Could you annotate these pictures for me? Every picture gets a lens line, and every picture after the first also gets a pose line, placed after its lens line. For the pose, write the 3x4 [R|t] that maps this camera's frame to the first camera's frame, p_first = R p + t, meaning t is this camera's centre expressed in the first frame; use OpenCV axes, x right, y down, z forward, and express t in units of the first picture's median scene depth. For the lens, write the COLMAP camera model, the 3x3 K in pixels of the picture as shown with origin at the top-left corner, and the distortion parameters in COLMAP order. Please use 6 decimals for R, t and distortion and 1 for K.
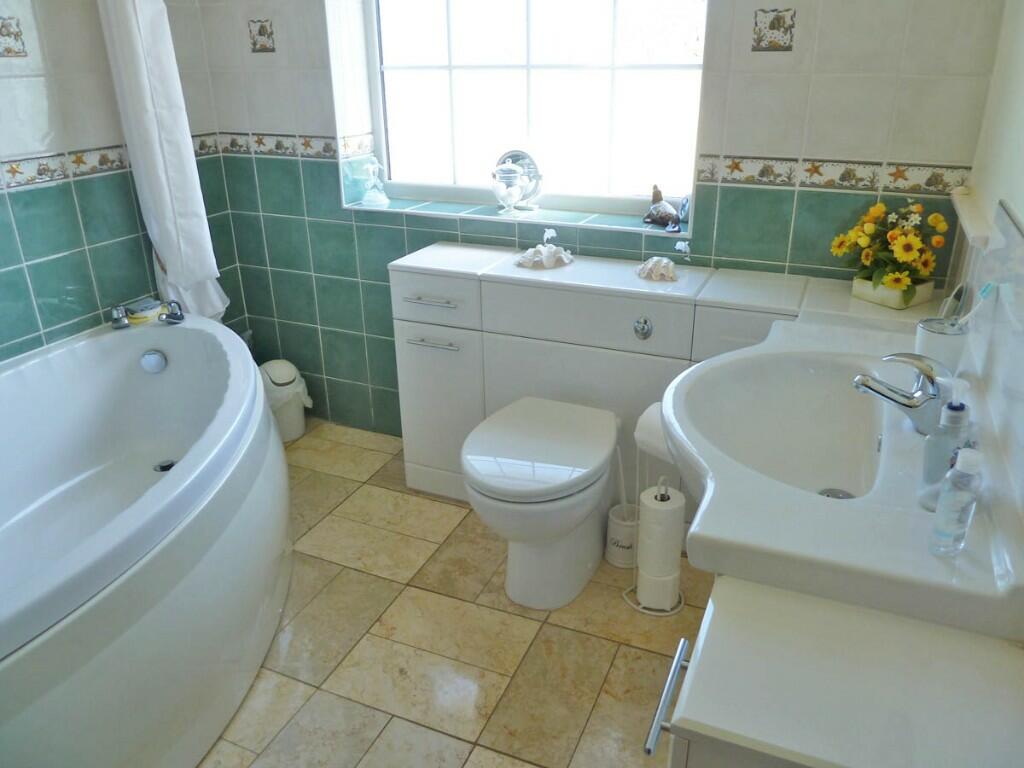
lens RADIAL K [[777.2, 0, 512.9], [0, 777.2, 382.4], [0, 0, 1]] dist [-0.009465, -0.007447]
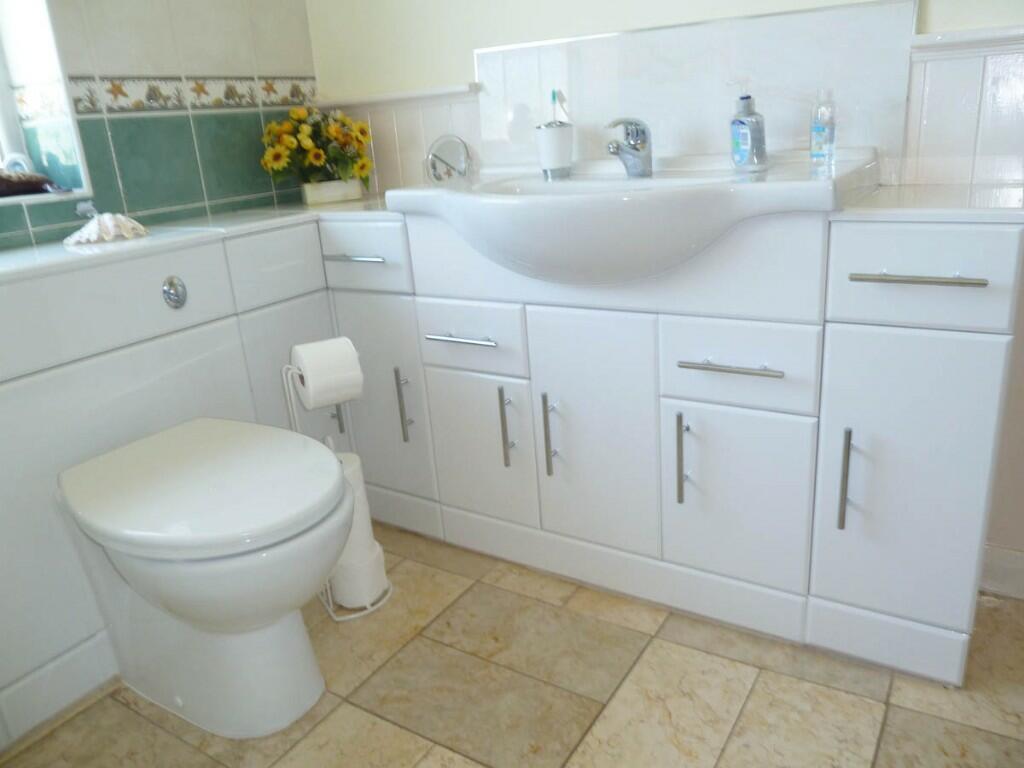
lens RADIAL K [[777.2, 0, 513.8], [0, 777.2, 384.0], [0, 0, 1]] dist [-0.009465, -0.007447]
pose [[0.154307, -0.308513, 0.938621, -0.479695], [0.462619, 0.861987, 0.207271, -0.000973], [-0.873025, 0.402240, 0.275735, 0.564751]]
